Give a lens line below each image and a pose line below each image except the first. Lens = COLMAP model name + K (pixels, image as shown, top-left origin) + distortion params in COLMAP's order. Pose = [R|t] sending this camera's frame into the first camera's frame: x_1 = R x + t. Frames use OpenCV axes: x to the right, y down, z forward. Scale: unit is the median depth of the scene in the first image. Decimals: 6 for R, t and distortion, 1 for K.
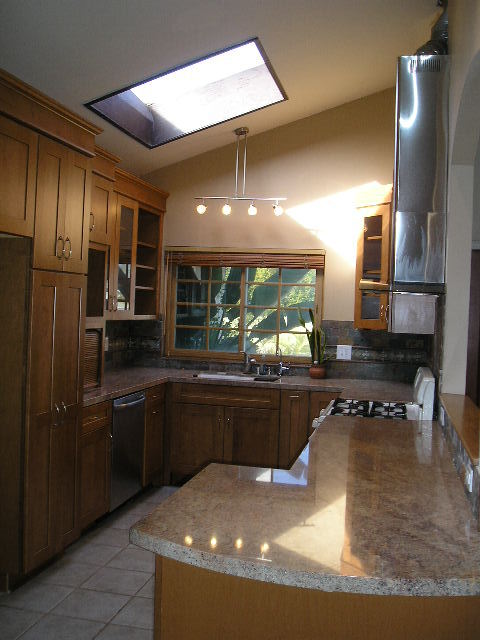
lens RADIAL K [[676.3, 0, 240.0], [0, 676.3, 320.0], [0, 0, 1]] dist [0.084714, 0.004508]
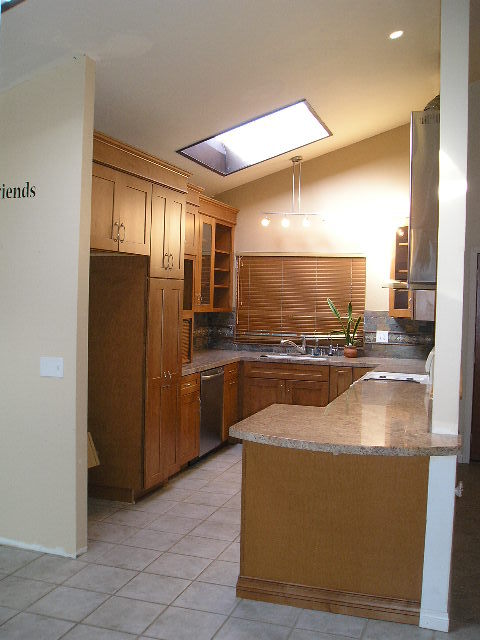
lens RADIAL K [[675.3, 0, 240.0], [0, 675.3, 320.0], [0, 0, 1]] dist [-0.475936, -0.000234]
pose [[0.995526, -0.009314, -0.094033, 0.011160], [0.010598, 0.999857, 0.013167, -0.001060], [0.093897, -0.014104, 0.995482, -0.245696]]
